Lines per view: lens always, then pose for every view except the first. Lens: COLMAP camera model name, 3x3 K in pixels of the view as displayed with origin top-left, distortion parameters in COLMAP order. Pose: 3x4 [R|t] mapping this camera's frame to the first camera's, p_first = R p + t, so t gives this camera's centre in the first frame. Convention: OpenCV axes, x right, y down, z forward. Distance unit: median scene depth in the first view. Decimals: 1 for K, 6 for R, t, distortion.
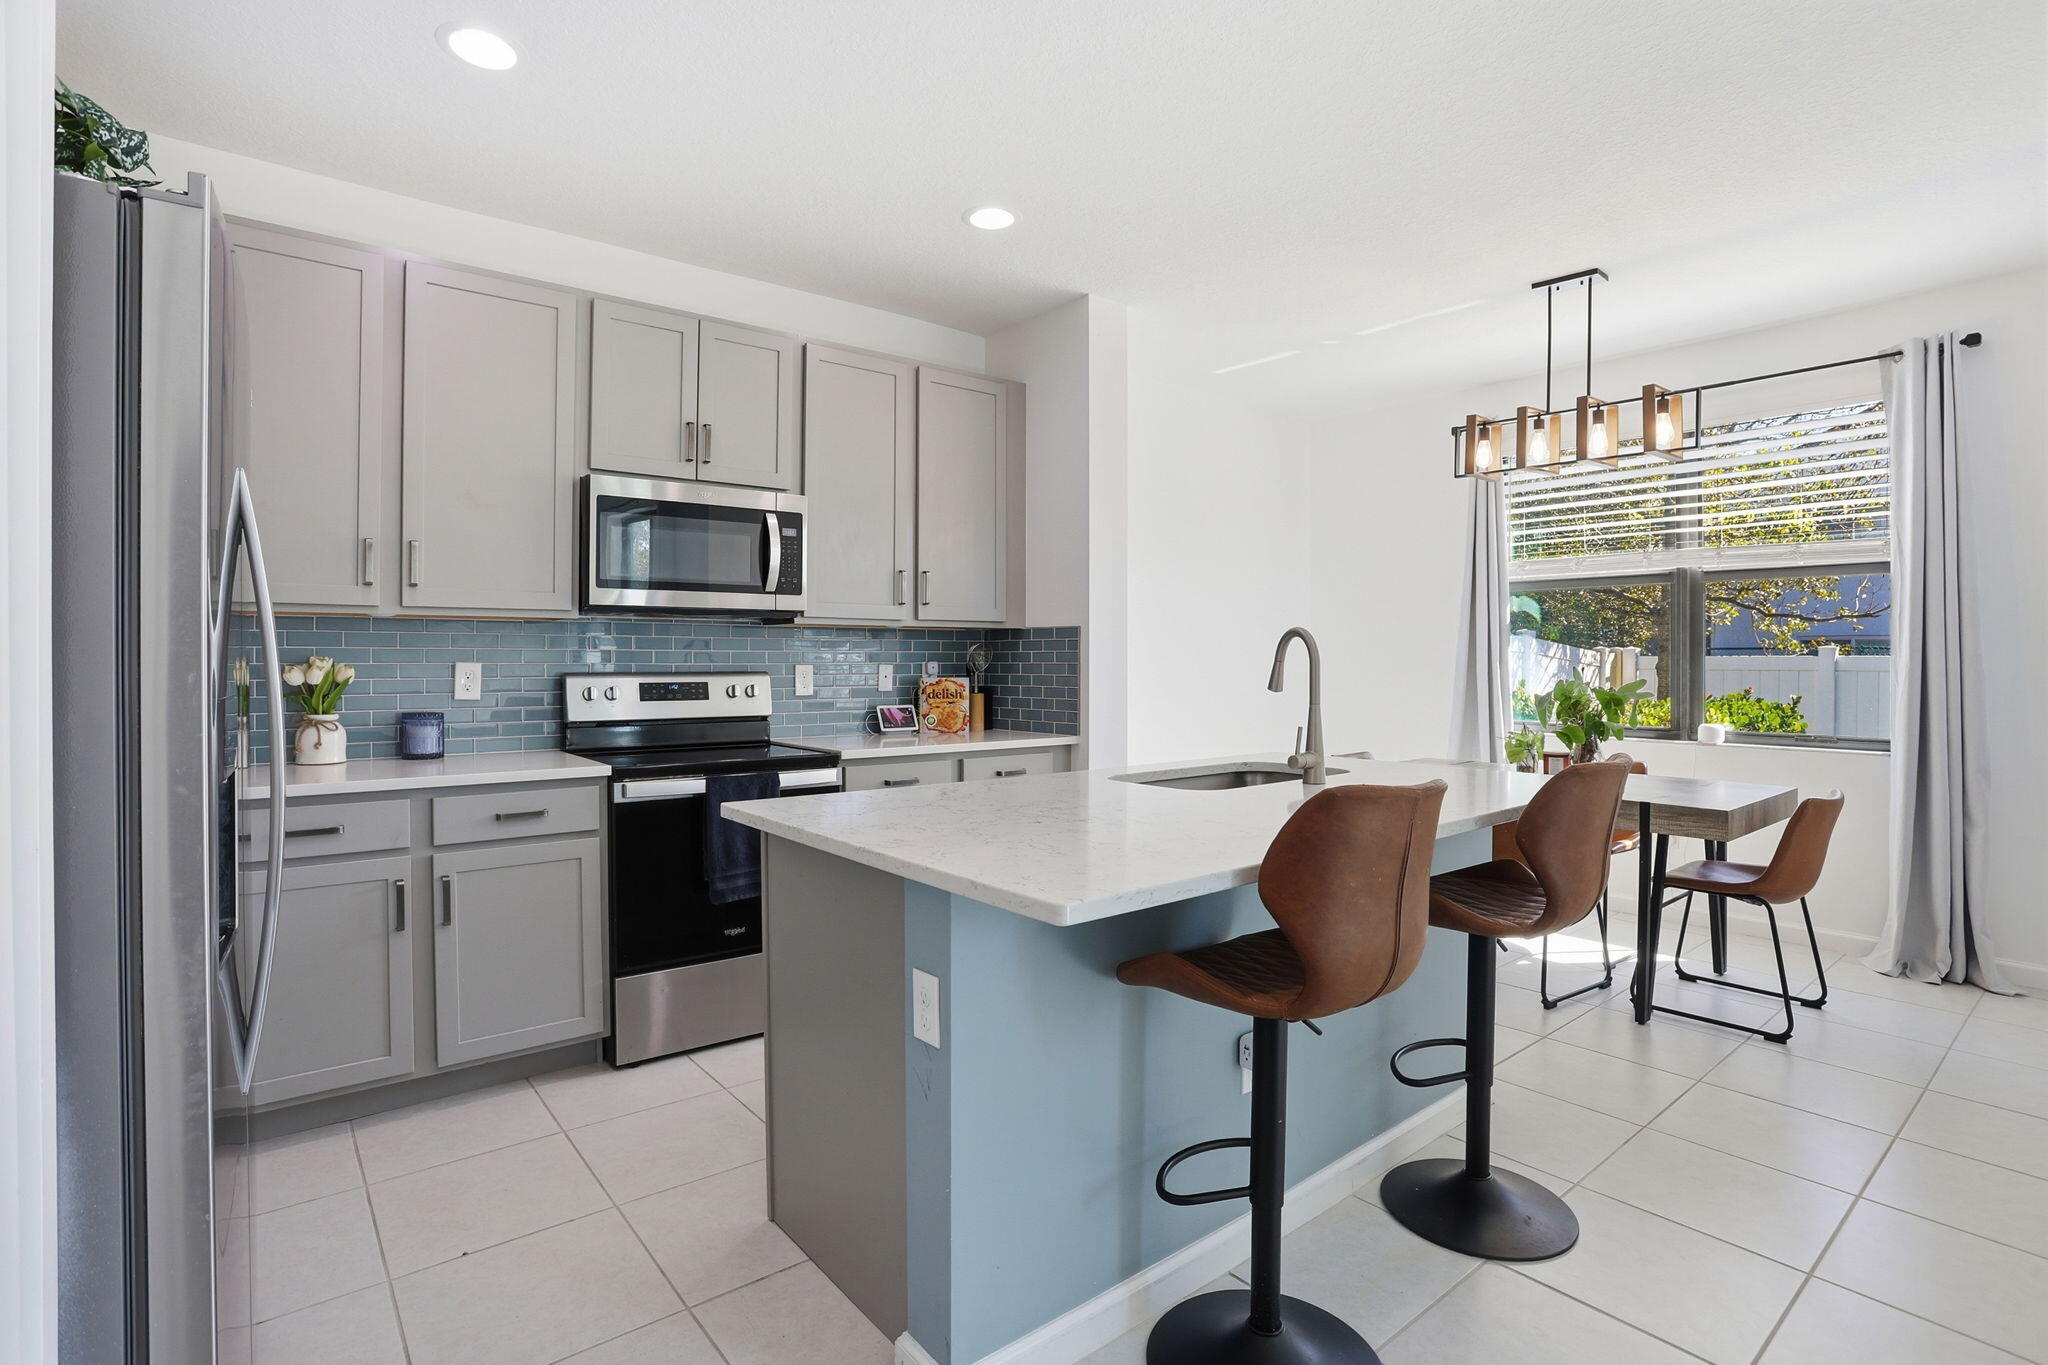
lens RADIAL K [[1009.6, 0, 1014.0], [0, 1009.6, 688.6], [0, 0, 1]] dist [-0.033027, 0.003225]
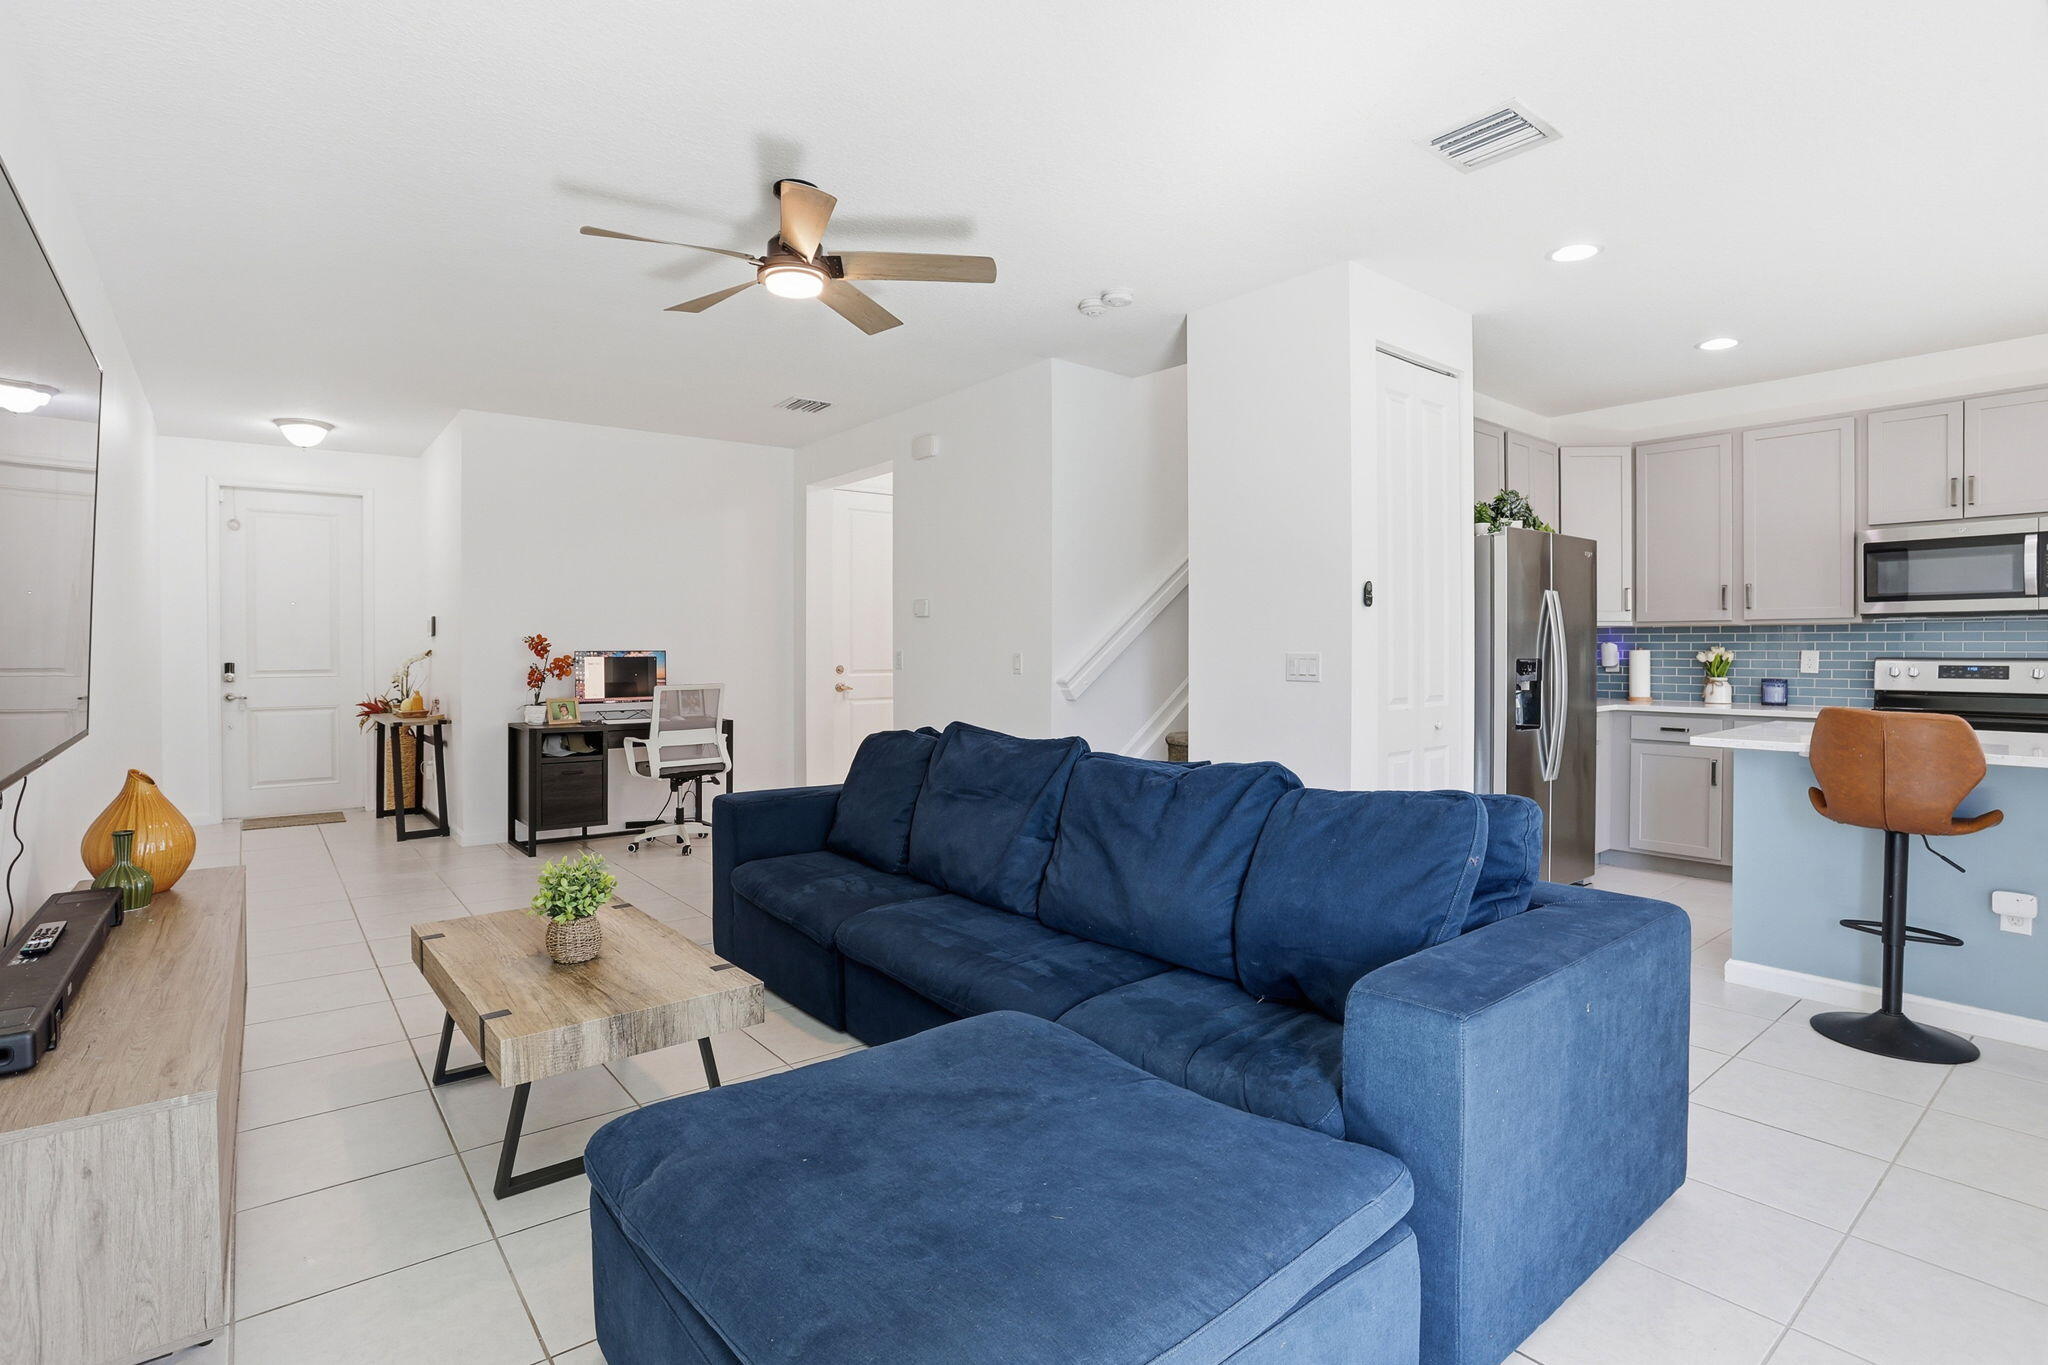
lens RADIAL K [[1009.6, 0, 1018.2], [0, 1009.6, 662.7], [0, 0, 1]] dist [-0.033027, 0.003225]
pose [[0.018158, 0.004955, -0.999823, 1.064737], [-0.037007, 0.999306, 0.004280, 0.035556], [0.999150, 0.036923, 0.018328, -0.336233]]
